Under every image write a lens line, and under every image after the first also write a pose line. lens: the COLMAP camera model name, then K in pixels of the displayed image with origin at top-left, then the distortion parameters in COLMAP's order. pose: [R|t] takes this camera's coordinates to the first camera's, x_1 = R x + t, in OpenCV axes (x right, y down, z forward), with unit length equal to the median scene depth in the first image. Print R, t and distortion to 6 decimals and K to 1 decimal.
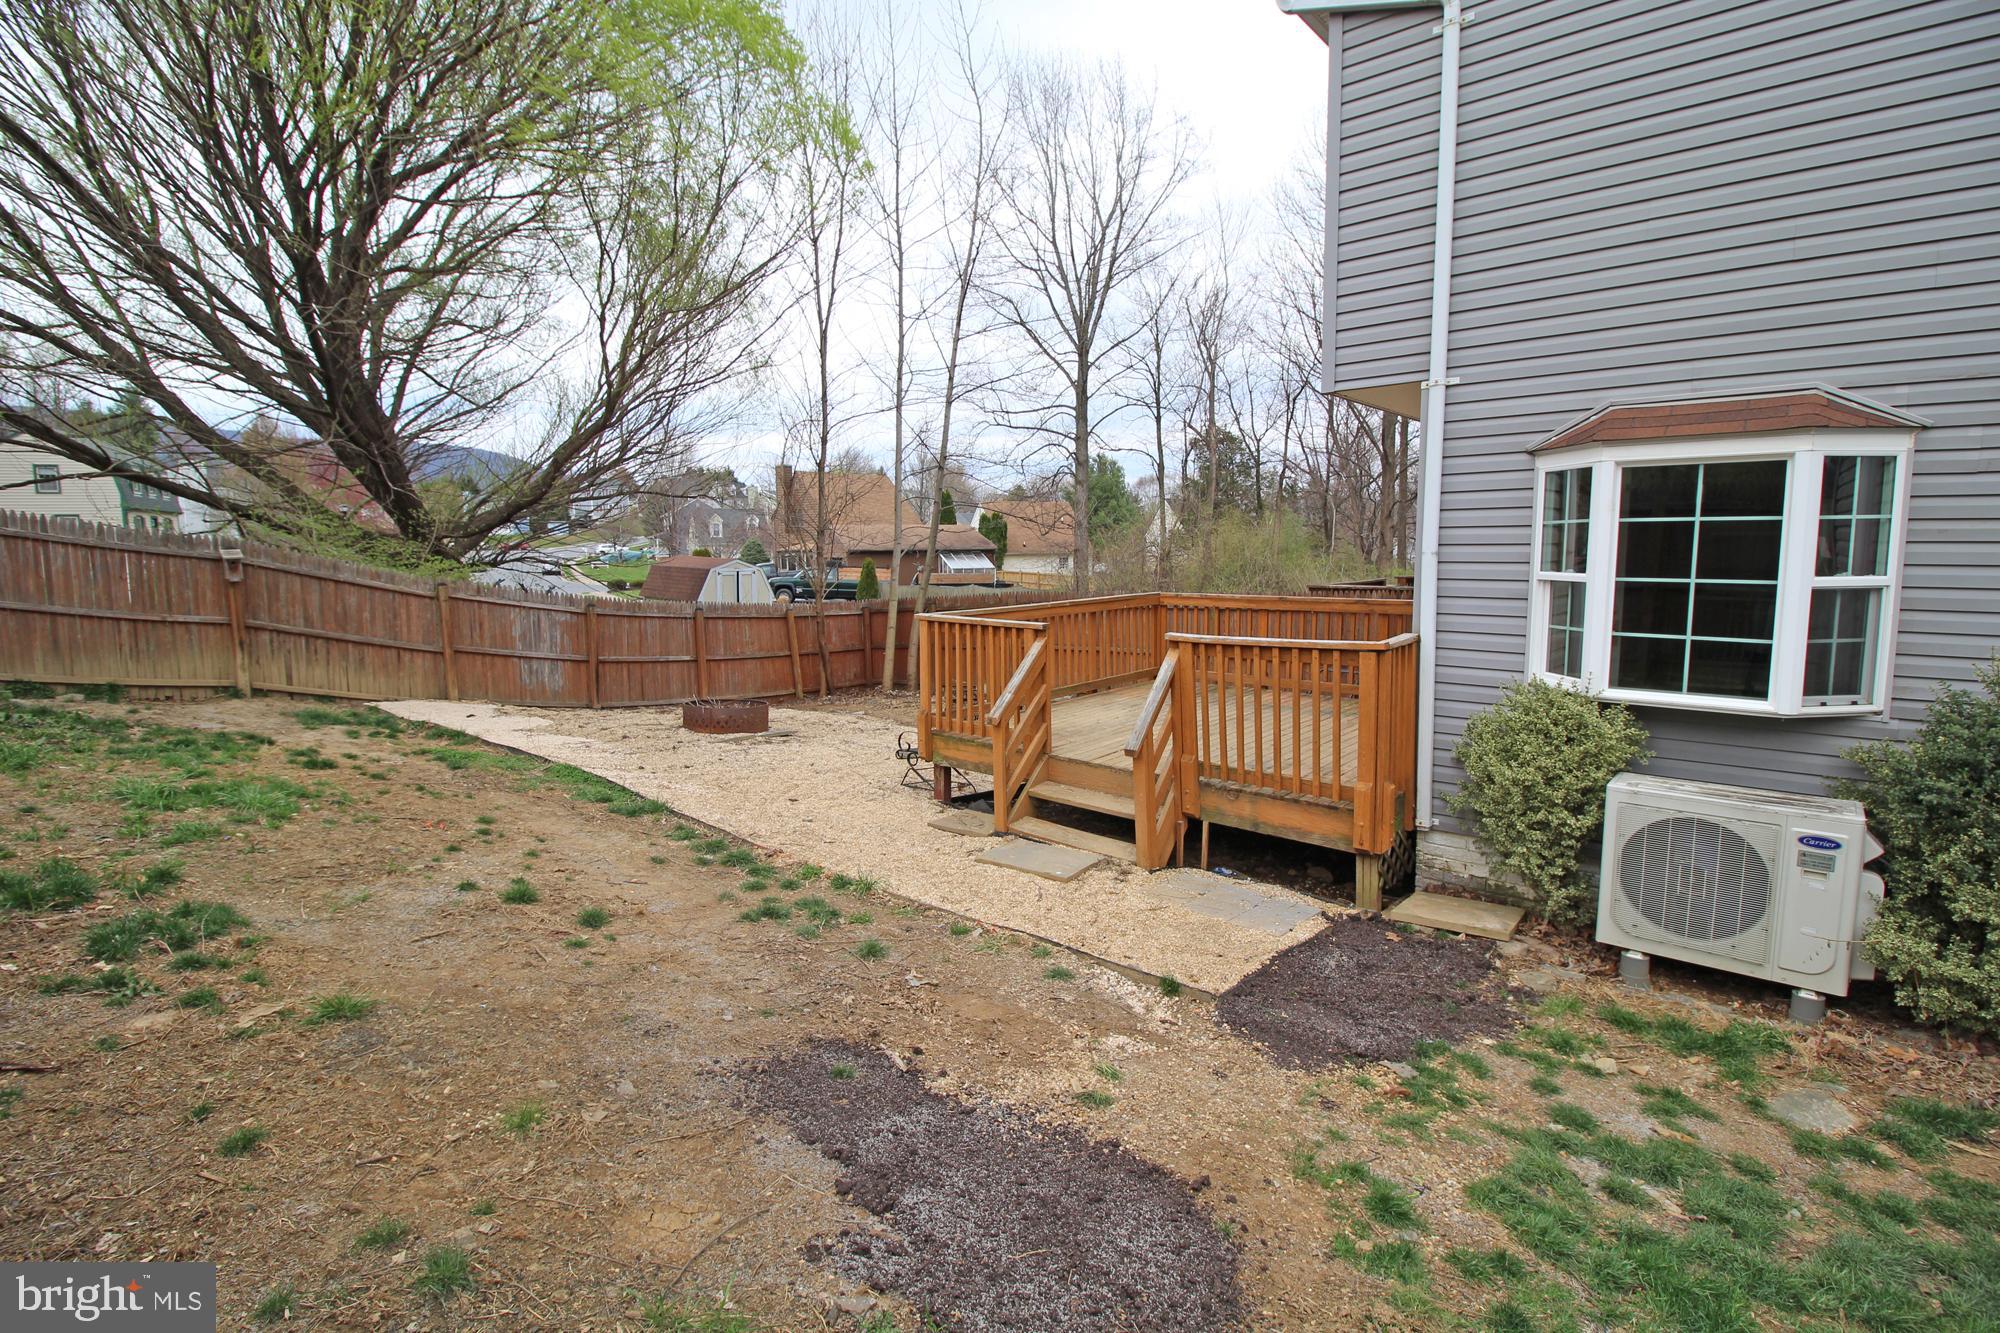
lens RADIAL K [[926.8, 0, 1002.9], [0, 926.8, 665.1], [0, 0, 1]] dist [-0.003635, -0.010607]
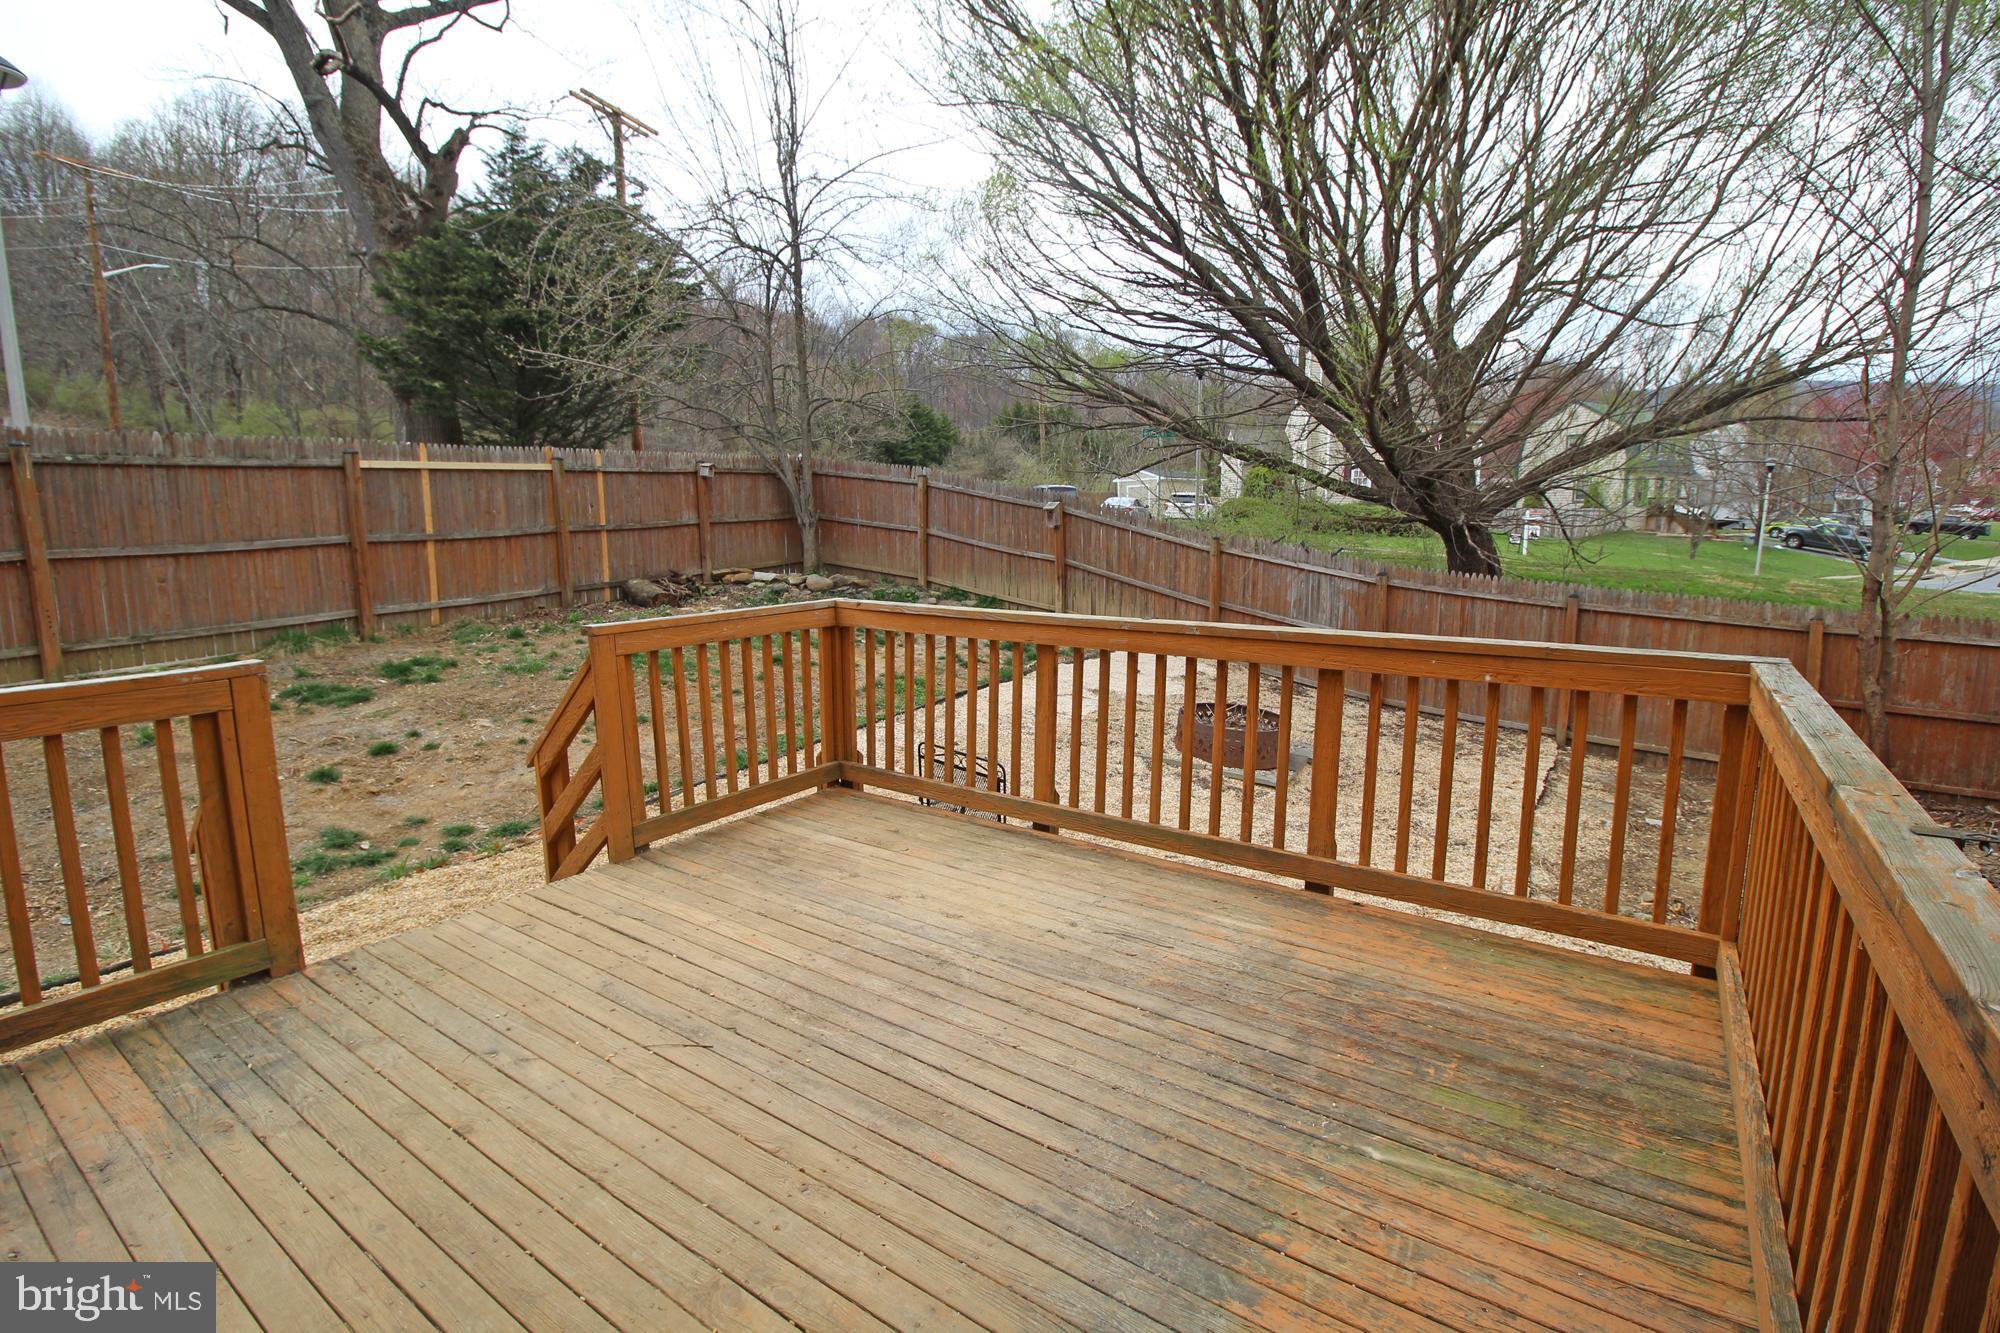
lens RADIAL K [[926.8, 0, 1000.9], [0, 926.8, 663.3], [0, 0, 1]] dist [-0.003635, -0.010607]
pose [[0.103298, 0.165637, -0.980762, 0.386297], [-0.126020, 0.980270, 0.152281, -0.086709], [0.986635, 0.107866, 0.122134, 0.737353]]
